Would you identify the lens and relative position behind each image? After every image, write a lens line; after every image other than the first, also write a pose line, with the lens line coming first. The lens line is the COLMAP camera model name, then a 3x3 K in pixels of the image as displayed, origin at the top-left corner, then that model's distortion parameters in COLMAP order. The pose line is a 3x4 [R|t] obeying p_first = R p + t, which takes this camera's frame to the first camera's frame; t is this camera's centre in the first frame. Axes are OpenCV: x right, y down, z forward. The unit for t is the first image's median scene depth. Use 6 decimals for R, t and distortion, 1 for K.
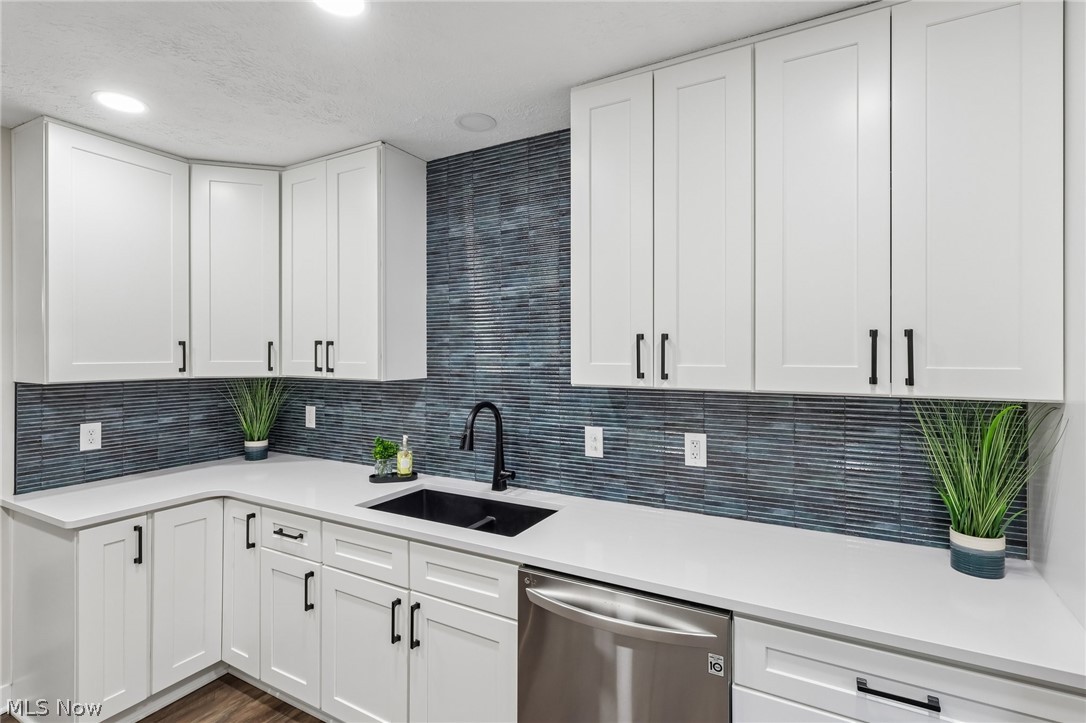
lens RADIAL K [[528.2, 0, 528.9], [0, 528.2, 350.4], [0, 0, 1]] dist [0.002622, 0.000609]
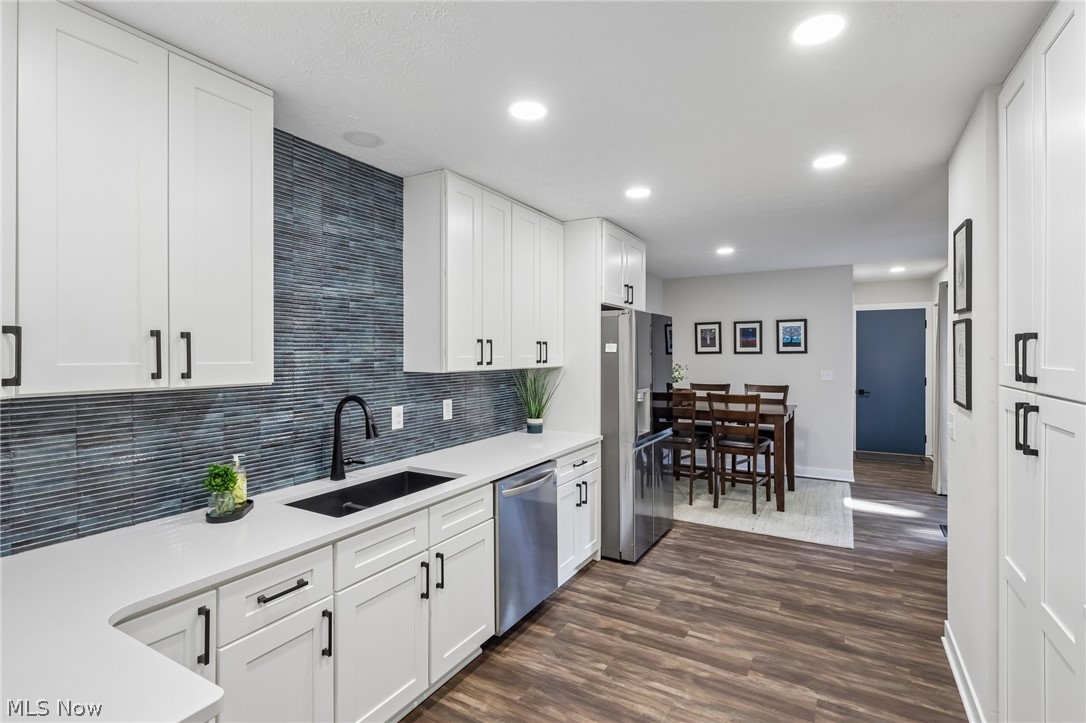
lens RADIAL K [[512.7, 0, 542.4], [0, 512.7, 349.7], [0, 0, 1]] dist [0.001802, 0.000376]
pose [[0.017613, 0.002674, 0.999841, -1.082301], [-0.006676, 0.999974, -0.002556, 0.003608], [-0.999823, -0.006630, 0.017630, 0.576525]]
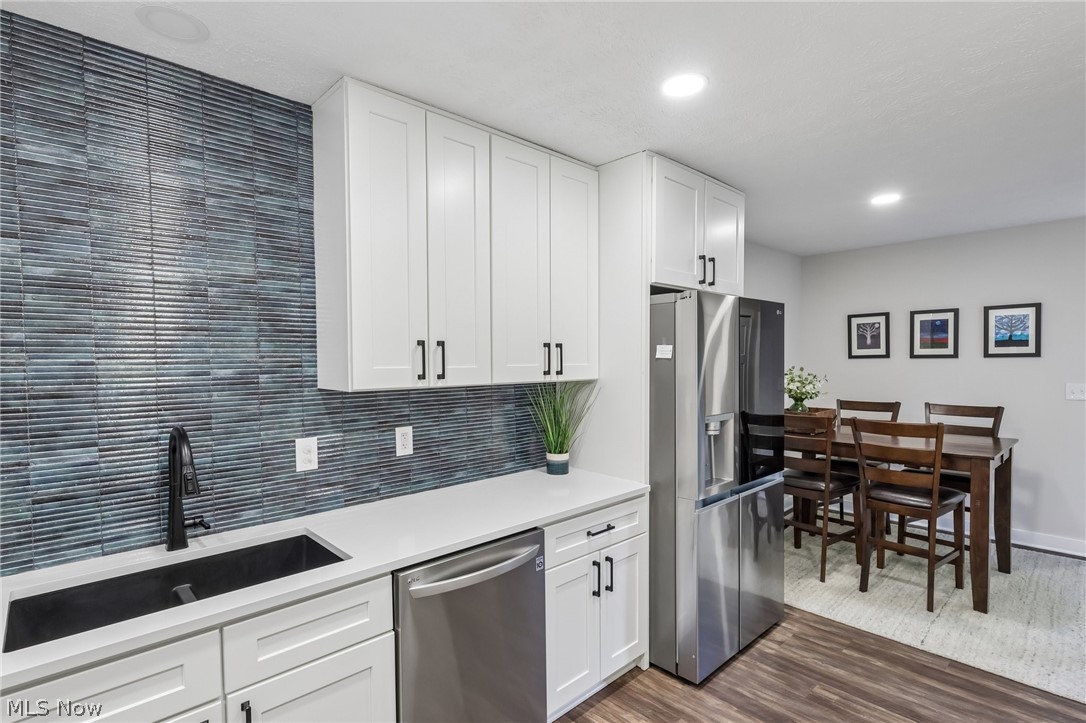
lens RADIAL K [[525.2, 0, 537.8], [0, 525.2, 371.1], [0, 0, 1]] dist [0.000088, 0.000951]
pose [[0.304042, -0.028690, 0.952226, -0.584382], [0.000247, 0.999549, 0.030037, 0.000699], [-0.952658, -0.008897, 0.303912, 0.316750]]
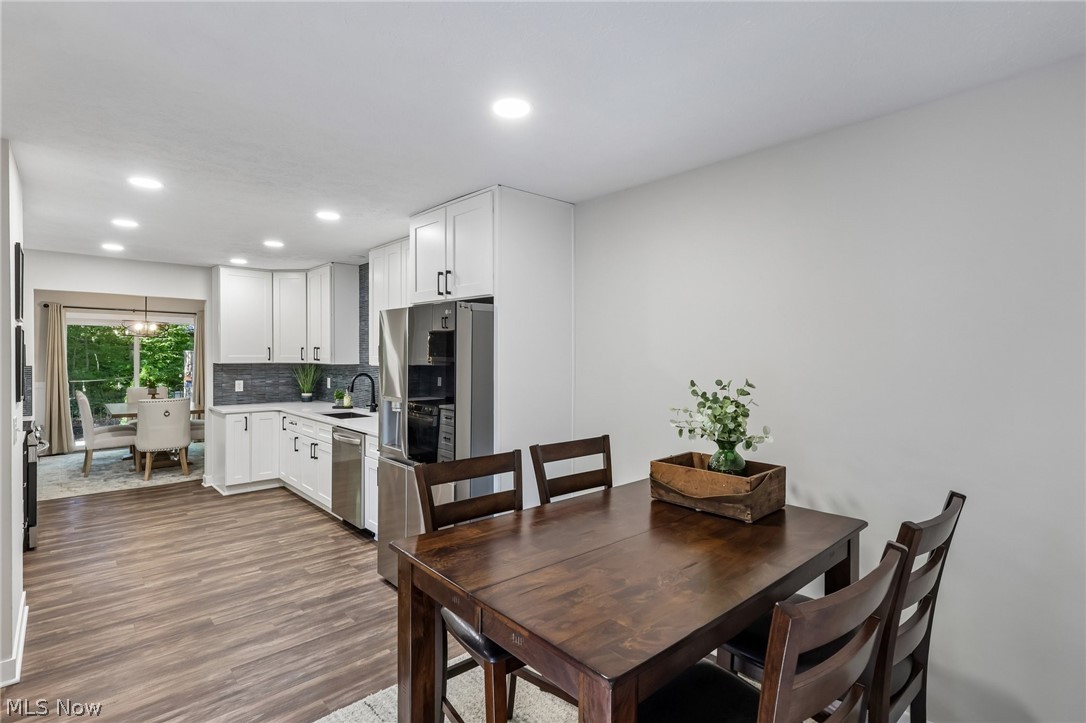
lens RADIAL K [[531.2, 0, 543.0], [0, 531.2, 361.5], [0, 0, 1]] dist [-0.000593, 0.000014]
pose [[0.948221, 0.007976, -0.317511, 1.349180], [-0.003600, 0.999890, 0.014367, 0.007522], [0.317591, -0.012480, 0.948146, -0.932466]]
